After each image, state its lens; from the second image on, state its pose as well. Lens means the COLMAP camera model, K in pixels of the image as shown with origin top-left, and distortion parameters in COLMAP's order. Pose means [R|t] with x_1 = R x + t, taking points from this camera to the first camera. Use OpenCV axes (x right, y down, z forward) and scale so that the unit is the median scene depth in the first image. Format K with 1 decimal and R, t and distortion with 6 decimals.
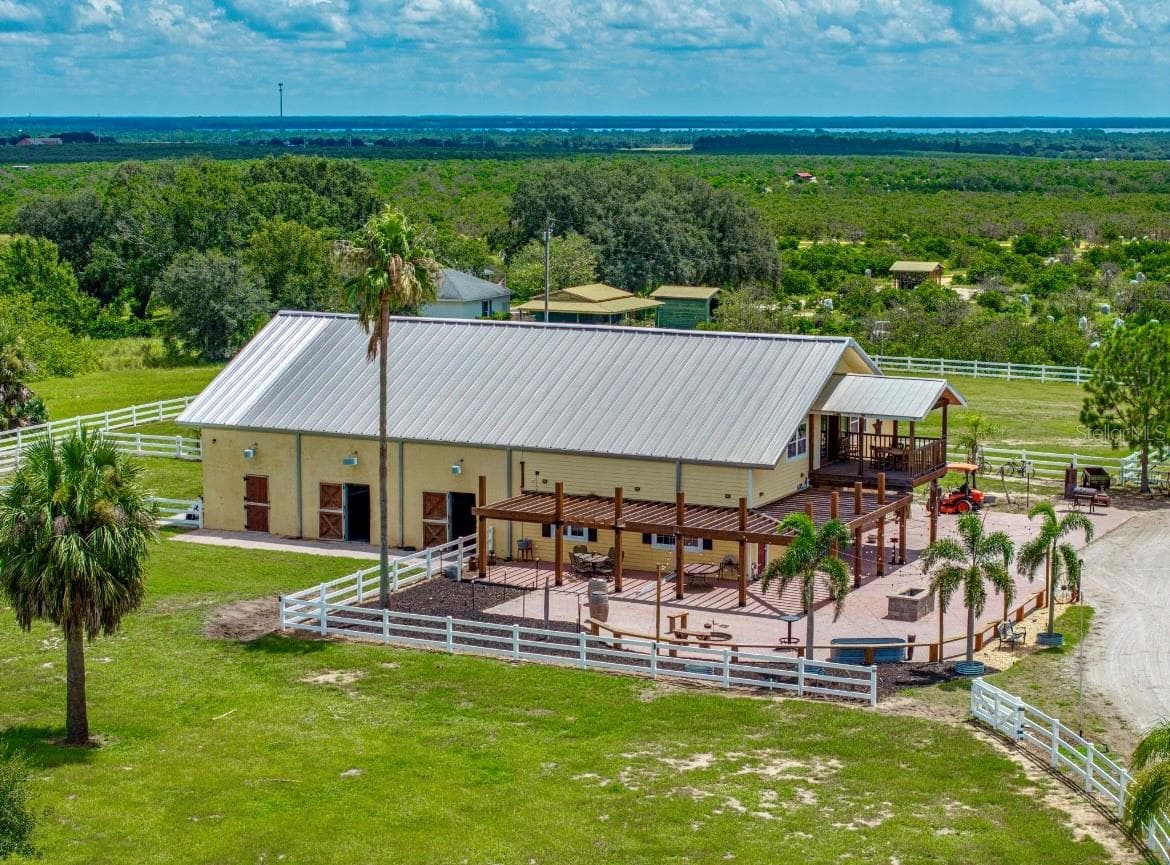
lens RADIAL K [[2317.8, 0, 584.7], [0, 2317.8, 436.9], [0, 0, 1]] dist [-0.071083, 0.000000]
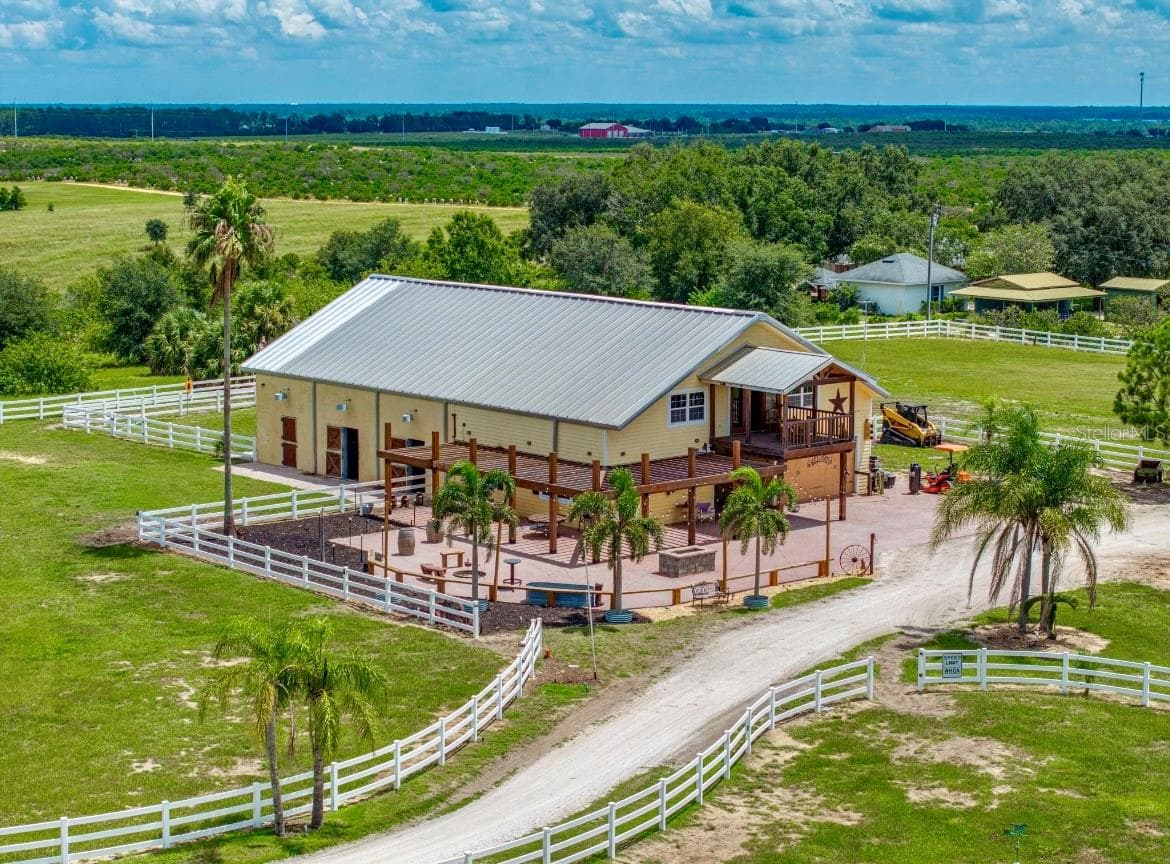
lens RADIAL K [[2317.8, 0, 585.9], [0, 2317.8, 424.8], [0, 0, 1]] dist [-0.071083, 0.000000]
pose [[0.932608, 0.053616, -0.356887, 0.401879], [-0.053822, 0.998507, 0.009363, 0.002069], [0.356856, 0.010477, 0.934101, -0.002662]]
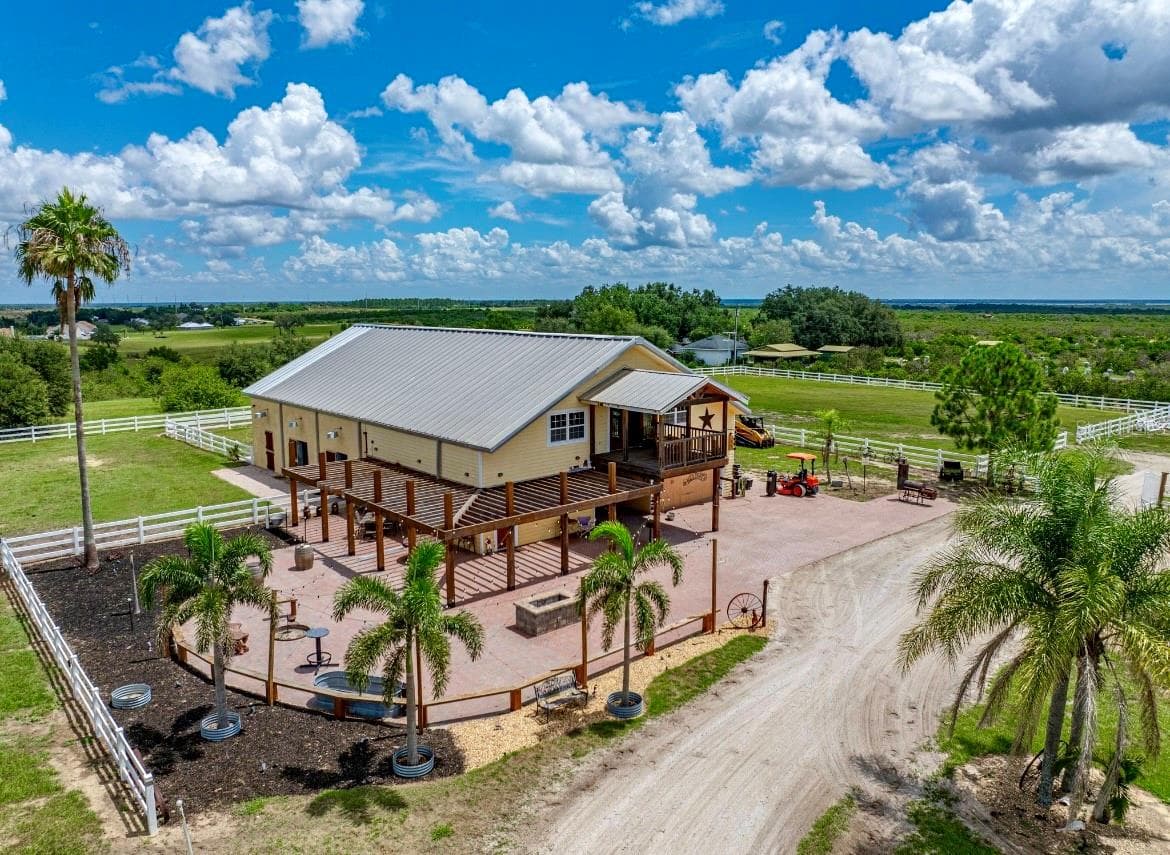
lens RADIAL K [[840.4, 0, 582.3], [0, 840.4, 424.7], [0, 0, 1]] dist [-0.006015, -0.002691]
pose [[0.931693, 0.052285, -0.359465, 0.228397], [-0.047700, 0.998628, 0.021620, -0.007904], [0.360102, -0.002997, 0.932908, 0.594091]]
